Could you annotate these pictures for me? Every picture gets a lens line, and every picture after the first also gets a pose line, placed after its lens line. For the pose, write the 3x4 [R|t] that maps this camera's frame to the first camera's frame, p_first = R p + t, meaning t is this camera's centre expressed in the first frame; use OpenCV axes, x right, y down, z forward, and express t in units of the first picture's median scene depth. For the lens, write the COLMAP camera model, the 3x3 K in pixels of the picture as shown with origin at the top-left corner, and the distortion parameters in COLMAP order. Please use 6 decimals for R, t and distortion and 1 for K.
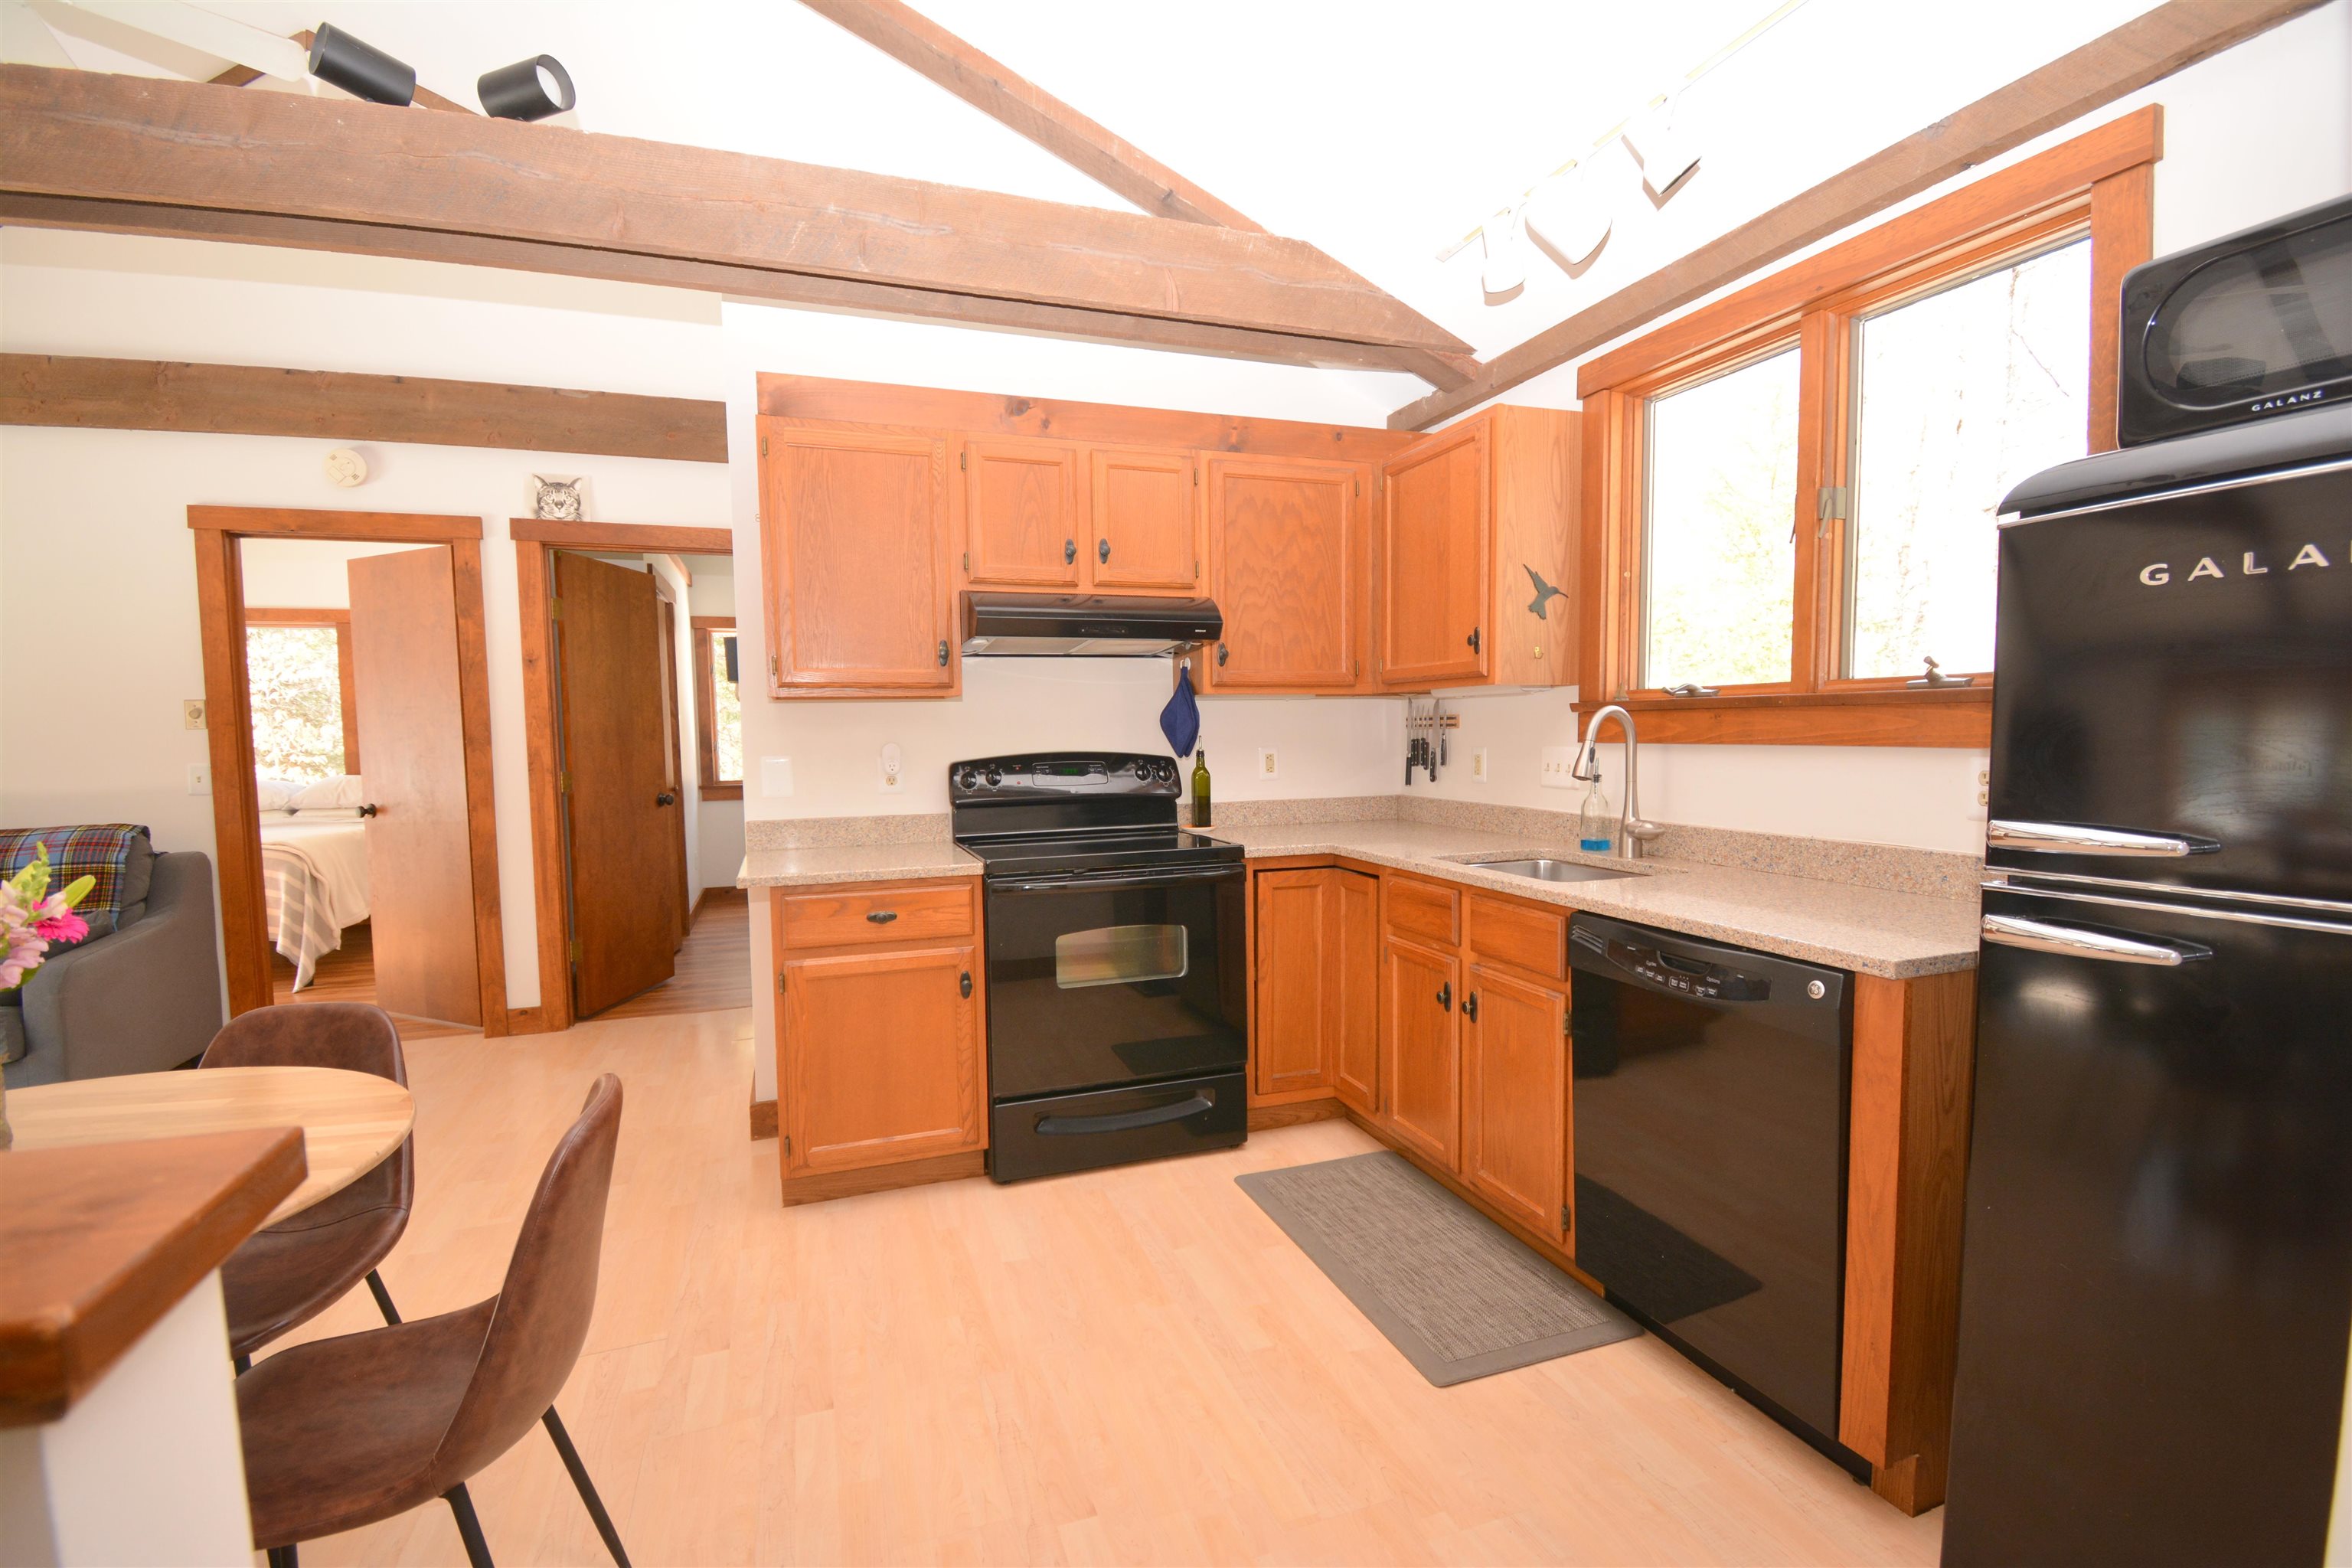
lens RADIAL K [[1046.4, 0, 1175.4], [0, 1046.4, 799.4], [0, 0, 1]] dist [0.026870, -0.029407]
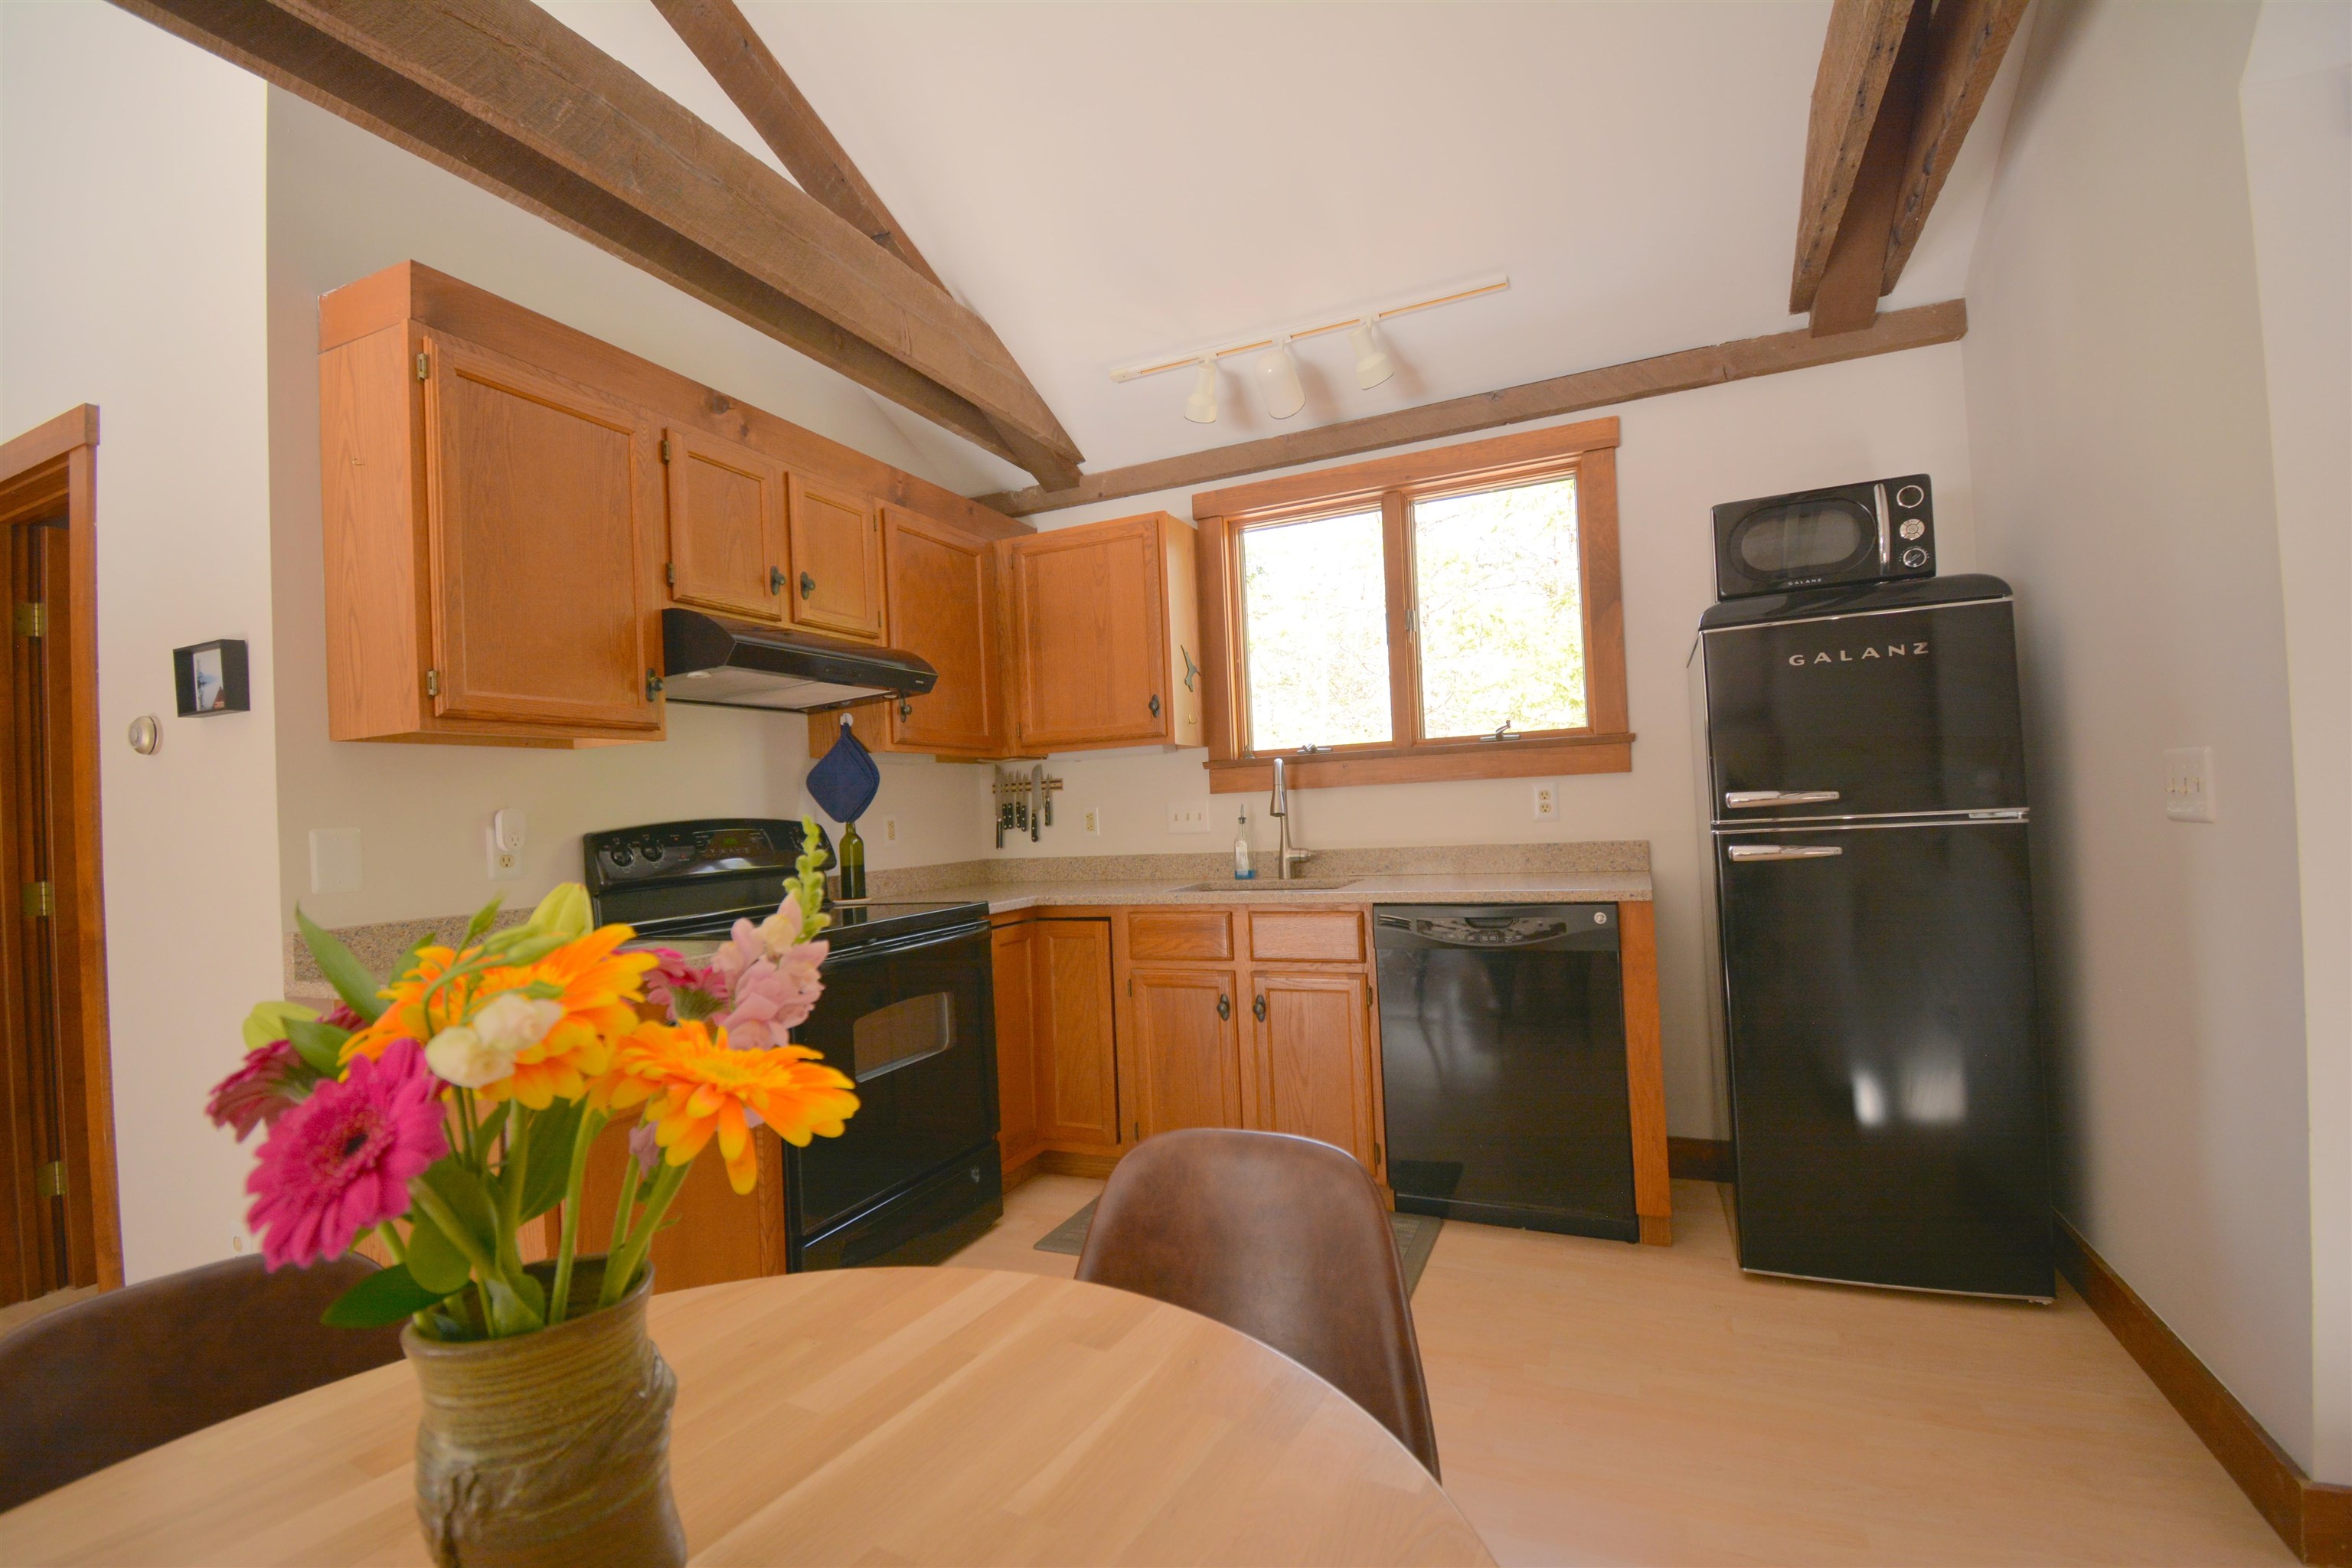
lens RADIAL K [[1034.6, 0, 1174.4], [0, 1034.6, 798.5], [0, 0, 1]] dist [0.026557, -0.030596]
pose [[0.692471, -0.009654, 0.721381, -0.526070], [0.087191, 0.993701, -0.070398, 0.032619], [-0.716157, 0.111646, 0.688951, 0.210143]]
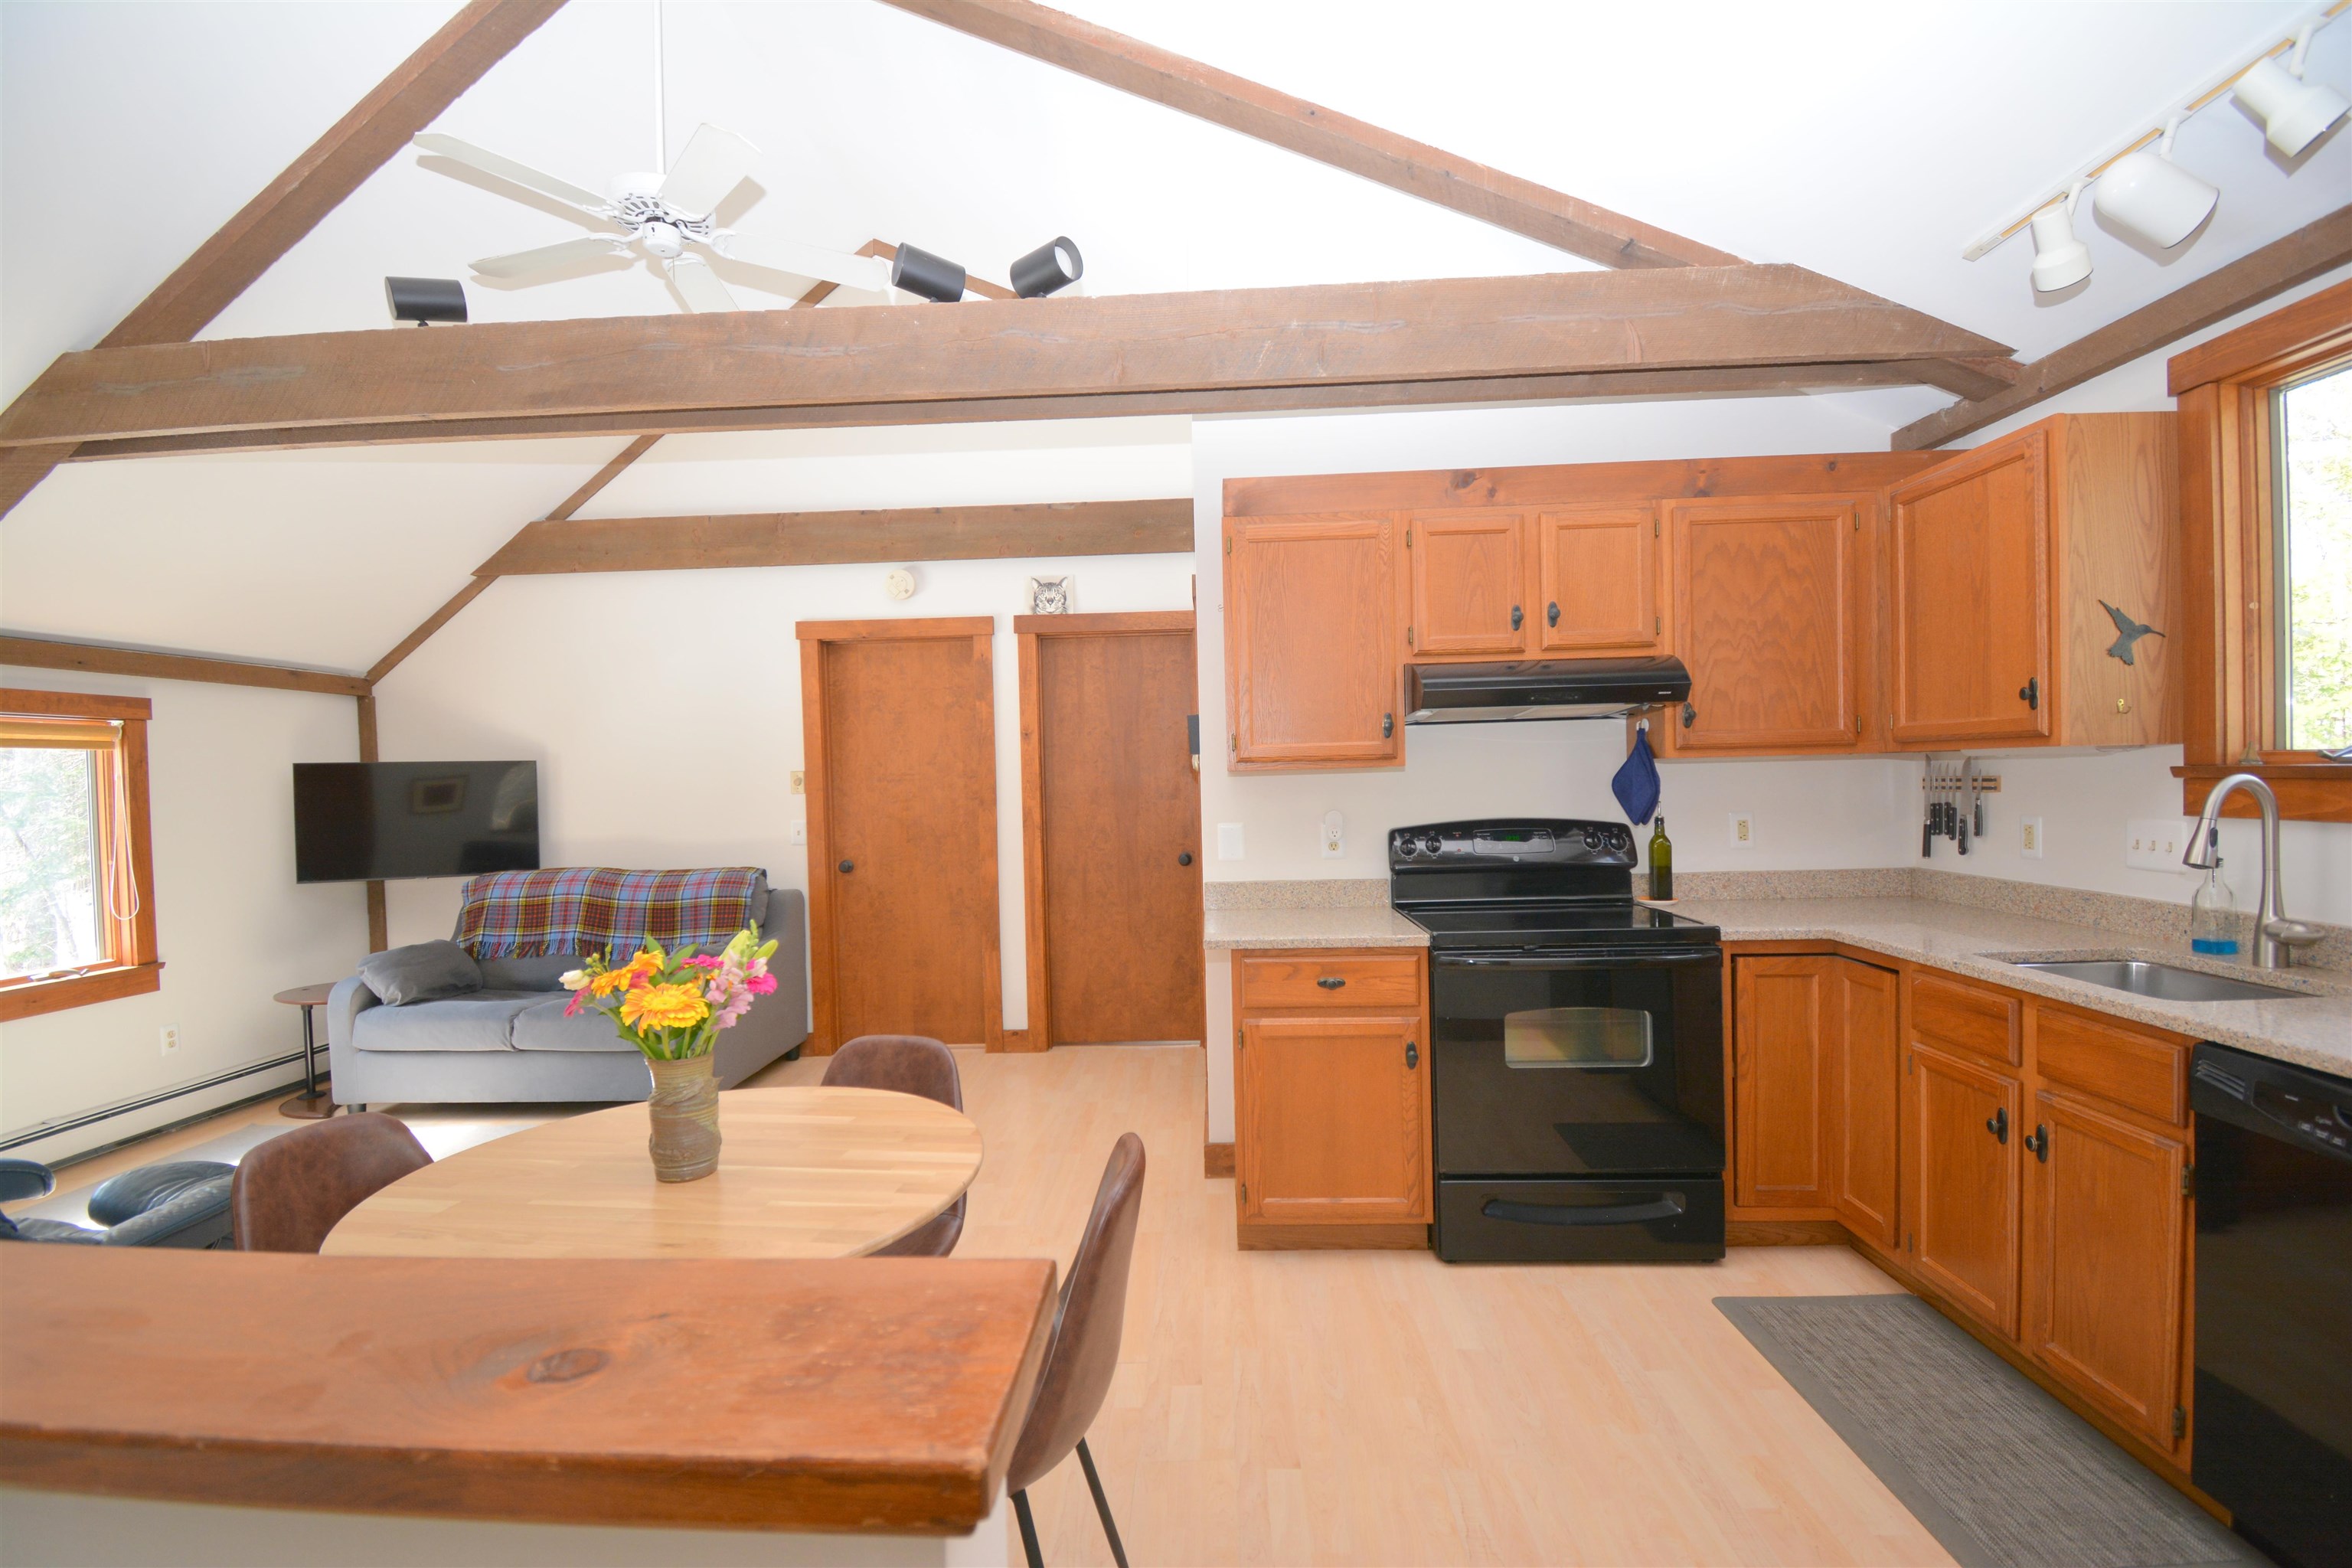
lens RADIAL K [[1034.6, 0, 1174.4], [0, 1034.6, 798.5], [0, 0, 1]] dist [0.026557, -0.030596]
pose [[0.927457, -0.001228, -0.373928, -0.037035], [-0.013432, 0.999240, -0.036597, -0.028961], [0.373689, 0.038965, 0.926735, -0.016450]]
